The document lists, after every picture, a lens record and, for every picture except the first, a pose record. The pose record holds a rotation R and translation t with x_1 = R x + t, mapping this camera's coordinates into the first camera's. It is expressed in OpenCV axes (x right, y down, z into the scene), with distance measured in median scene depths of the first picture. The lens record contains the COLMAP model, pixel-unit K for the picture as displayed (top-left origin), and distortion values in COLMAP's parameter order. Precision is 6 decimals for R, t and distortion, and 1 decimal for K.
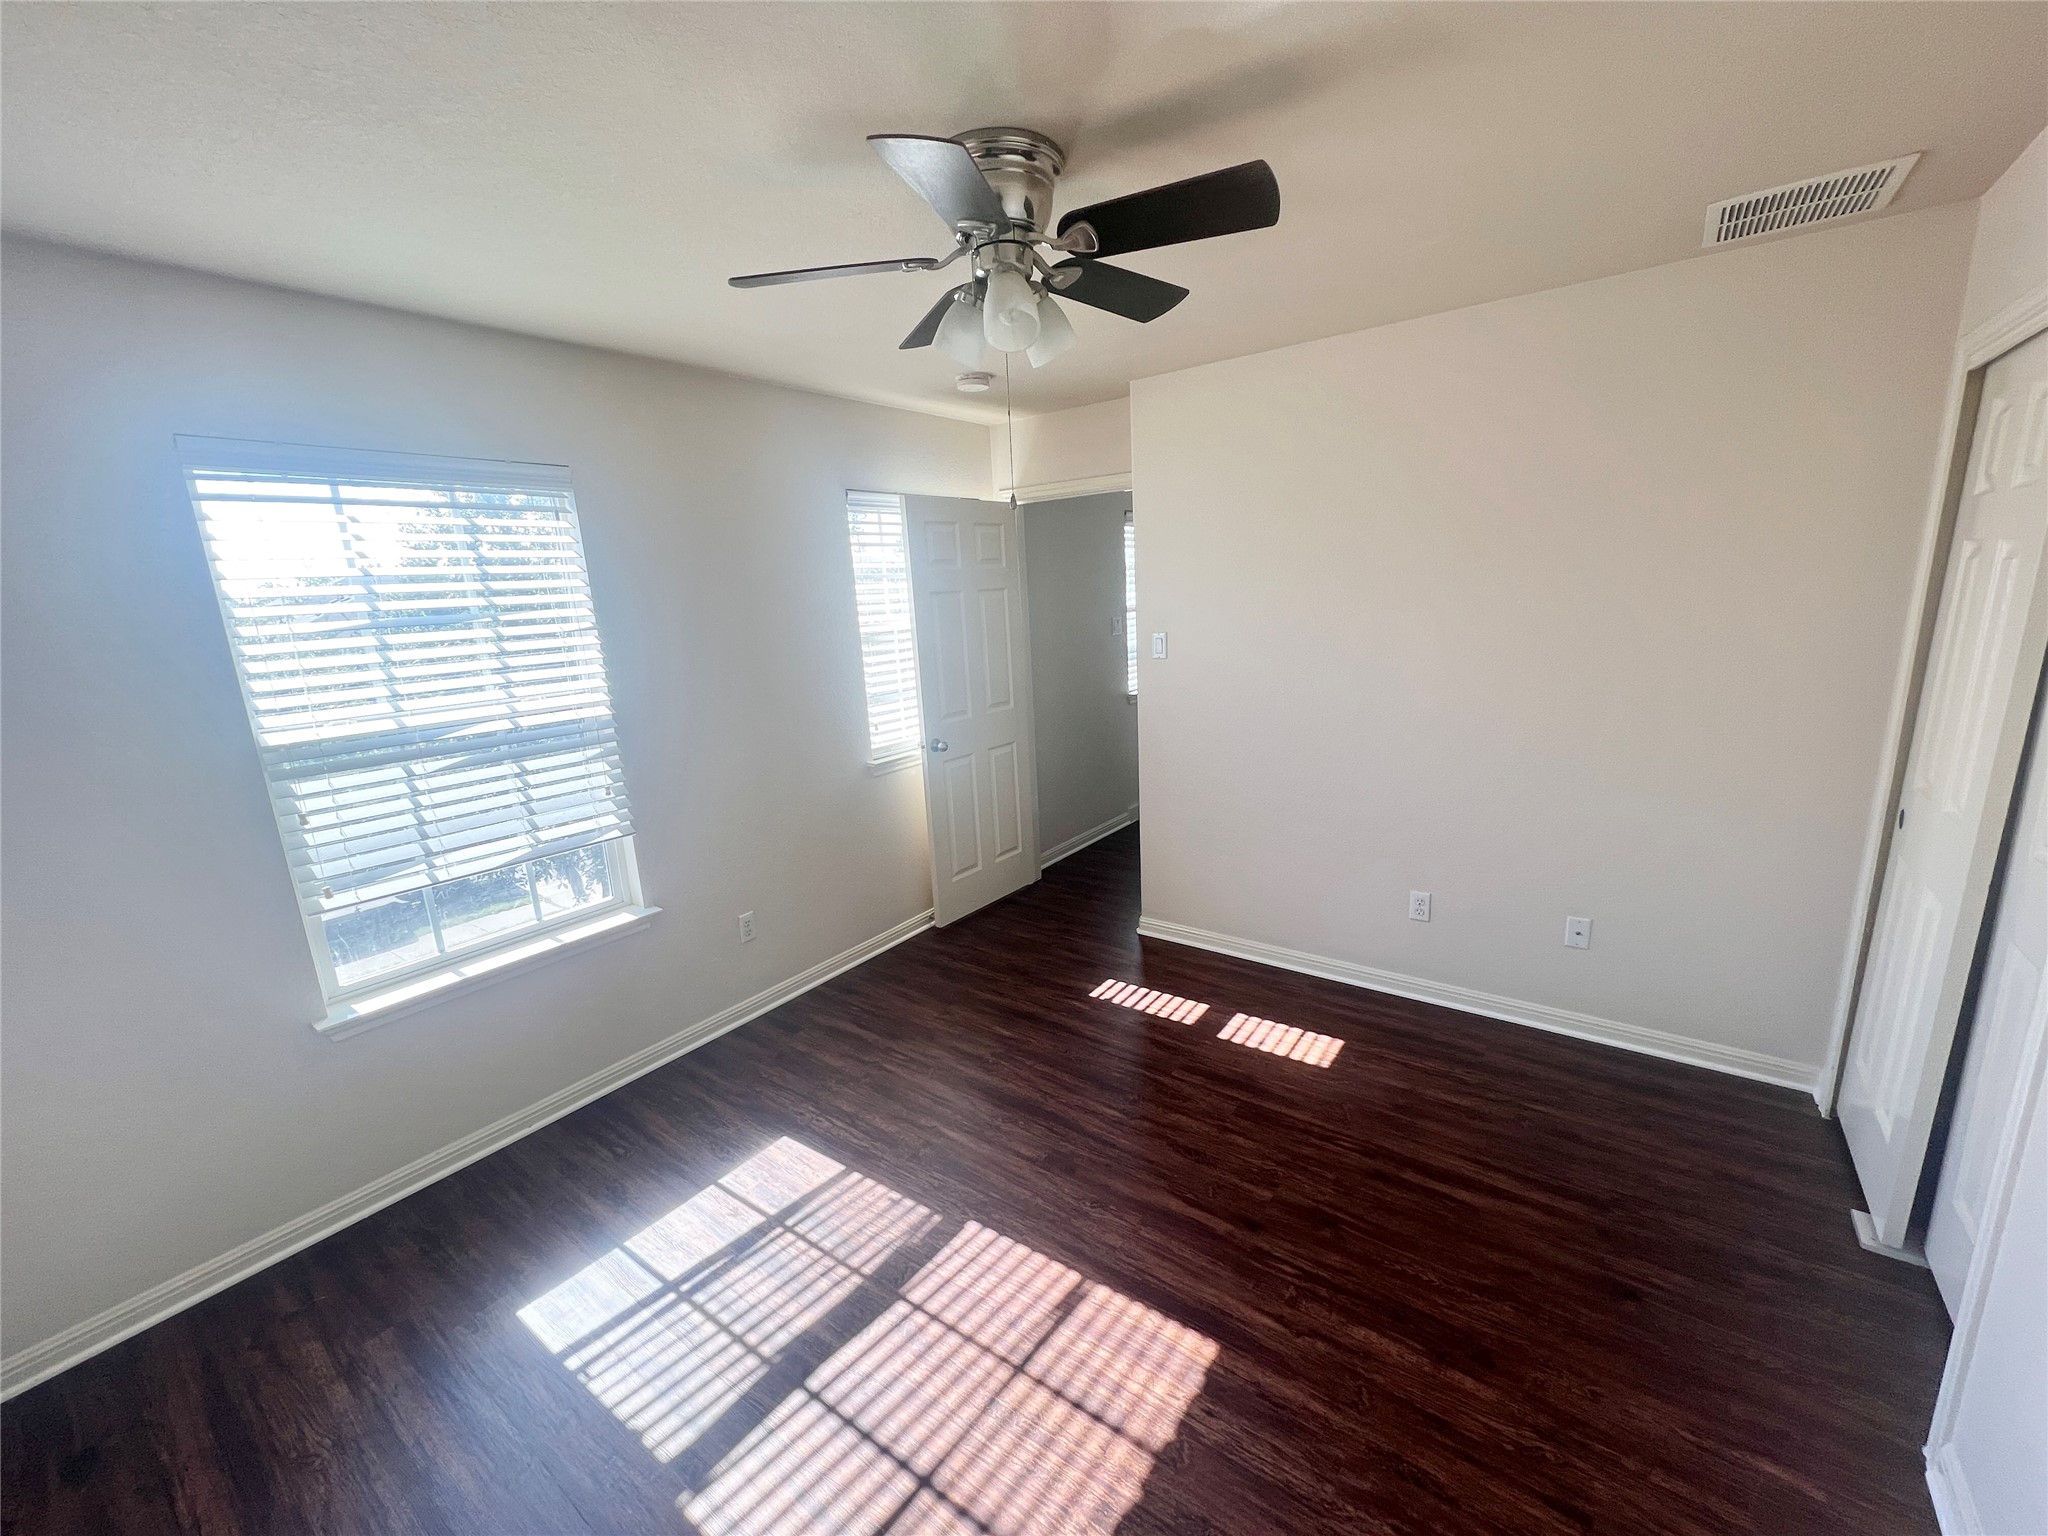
lens RADIAL K [[816.2, 0, 1024.8], [0, 816.2, 769.2], [0, 0, 1]] dist [-0.000081, -0.000039]
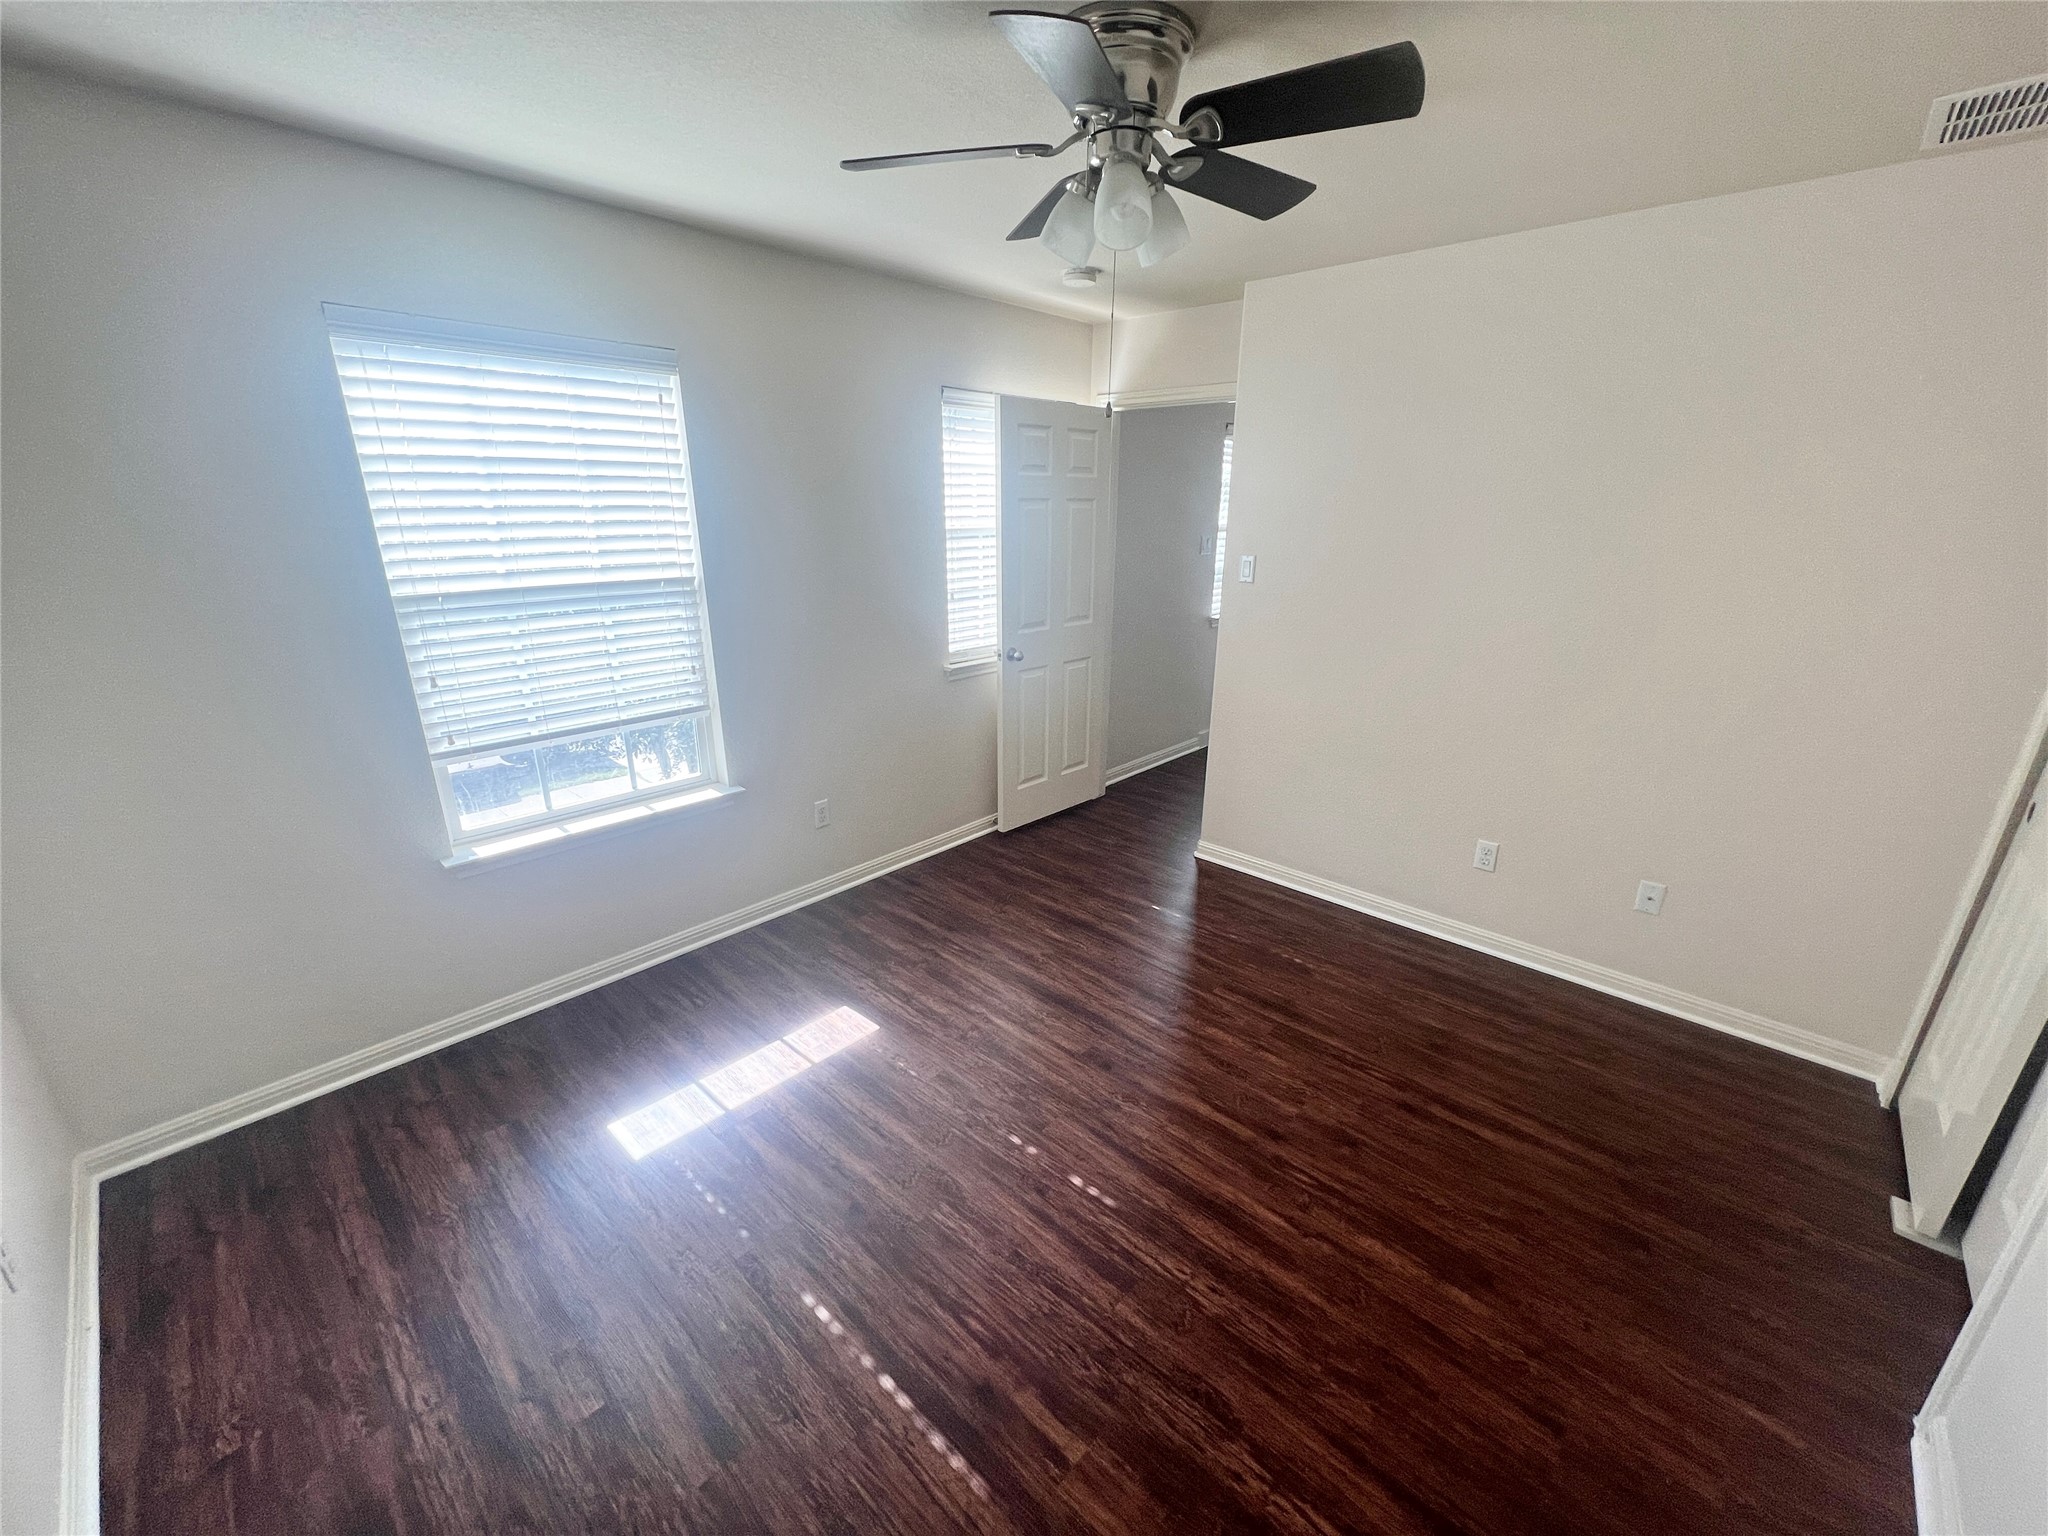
lens RADIAL K [[816.2, 0, 1025.0], [0, 816.2, 770.7], [0, 0, 1]] dist [-0.000081, -0.000039]
pose [[0.992688, 0.088456, -0.082134, 0.004075], [-0.079295, 0.990897, 0.108792, 0.003968], [0.091009, -0.101484, 0.990666, -0.023783]]
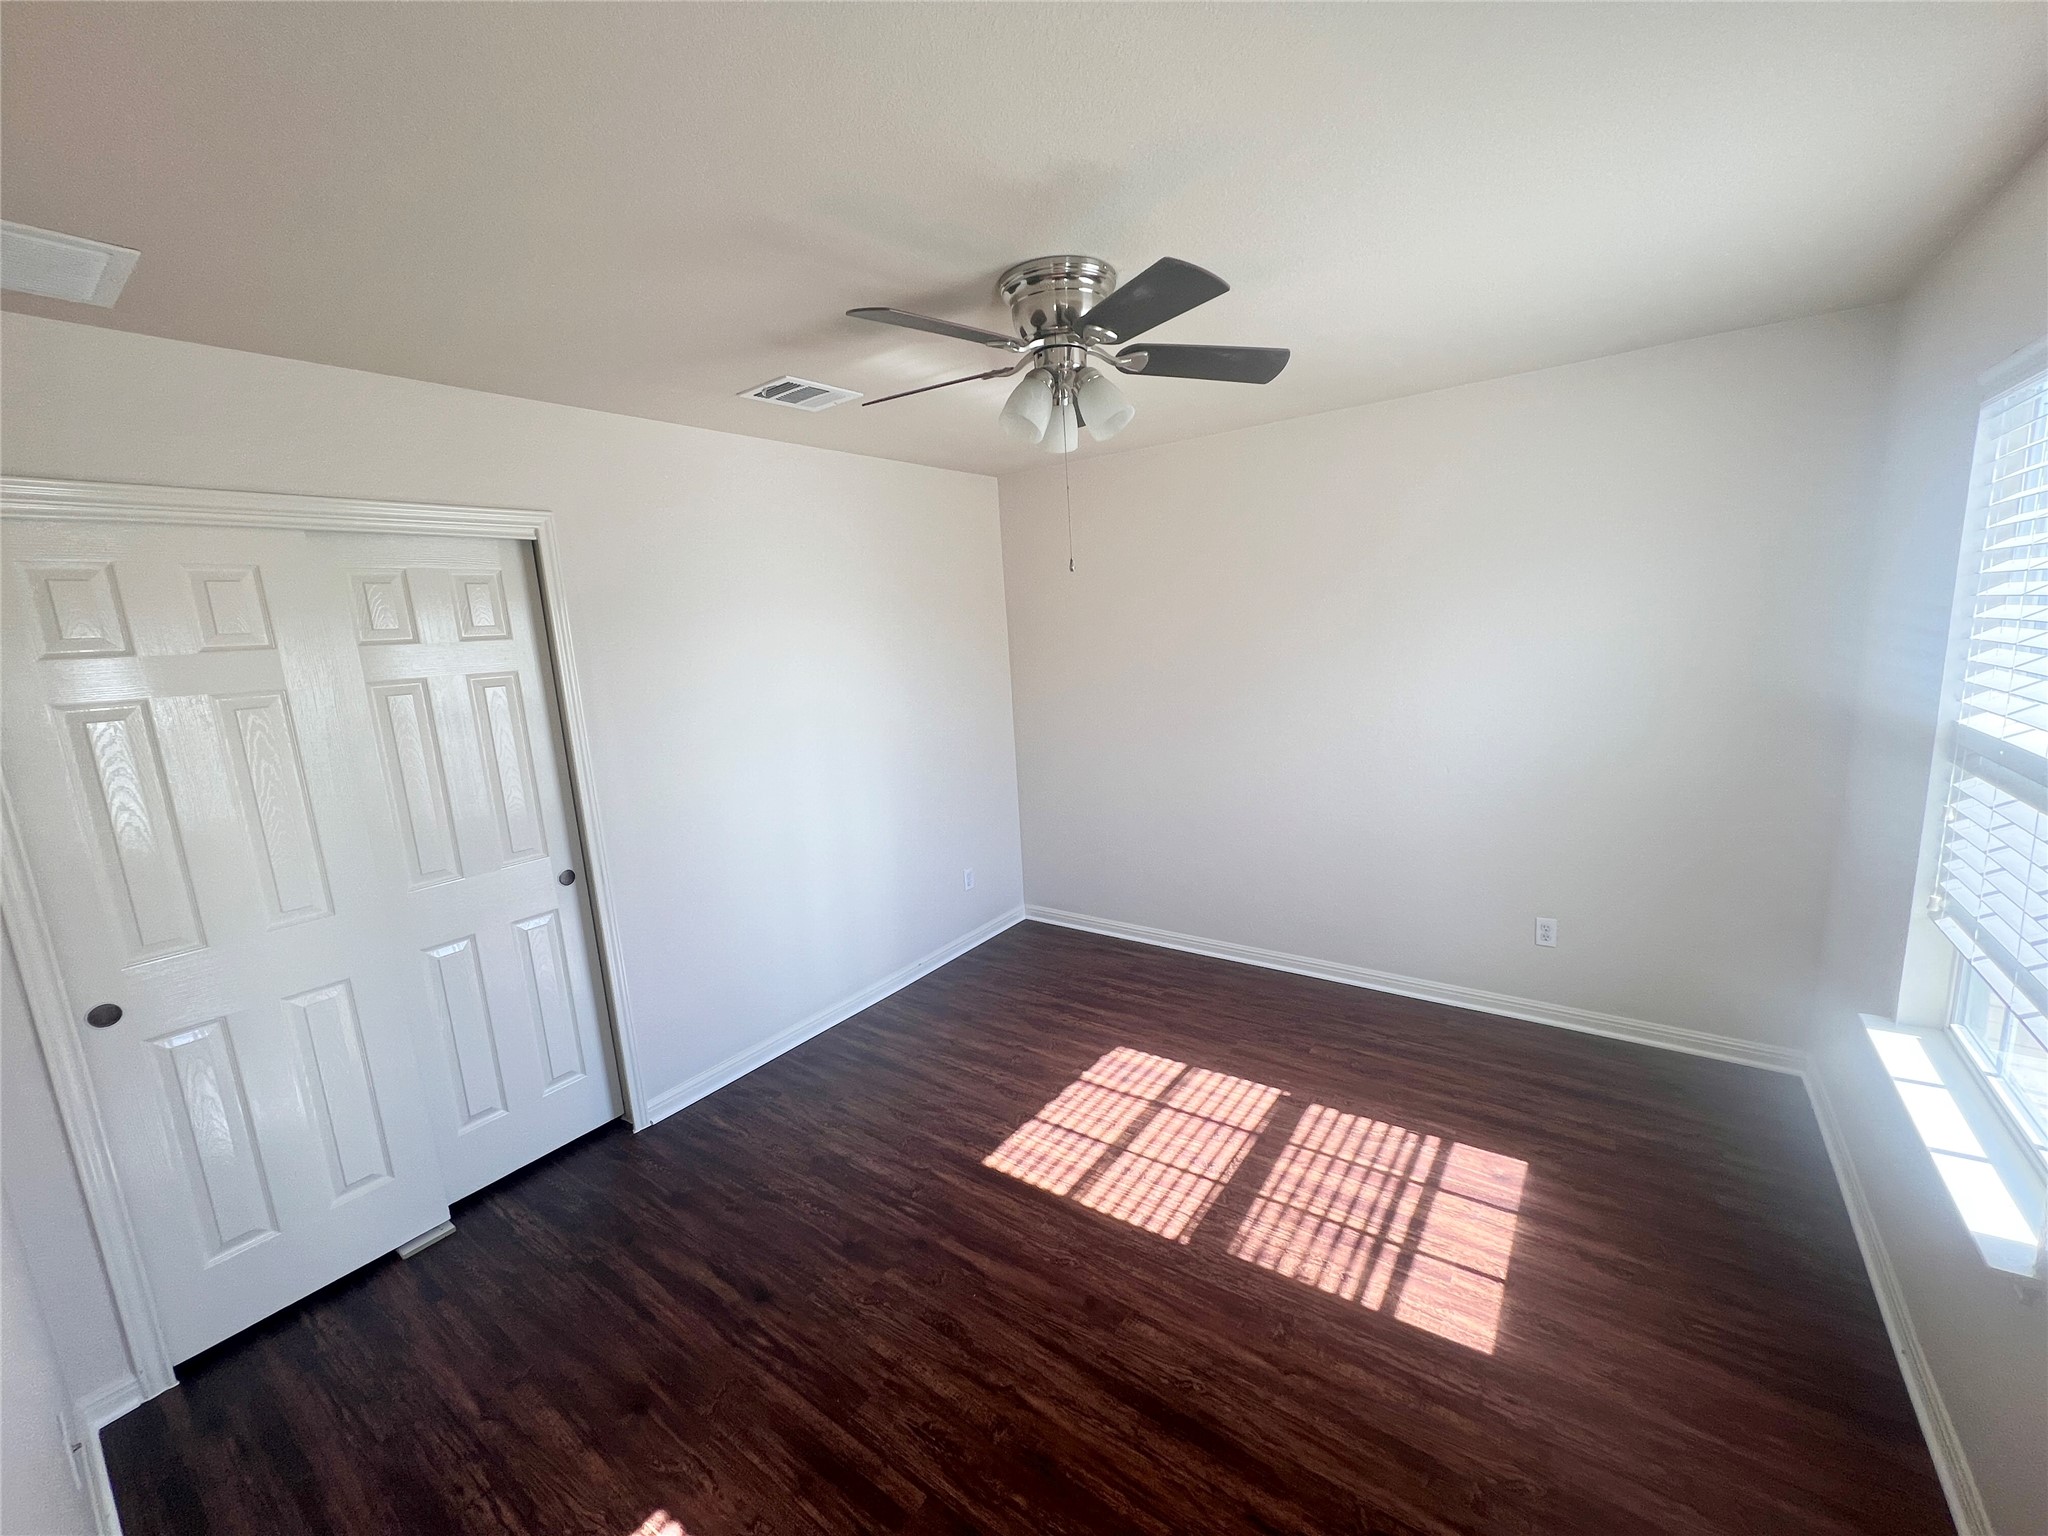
lens RADIAL K [[816.2, 0, 1025.0], [0, 816.2, 774.5], [0, 0, 1]] dist [-0.000081, -0.000039]
pose [[-0.993934, 0.109820, 0.005822, 0.065676], [0.103752, 0.918829, 0.380774, -0.409472], [0.036467, 0.379068, -0.924650, 1.773057]]
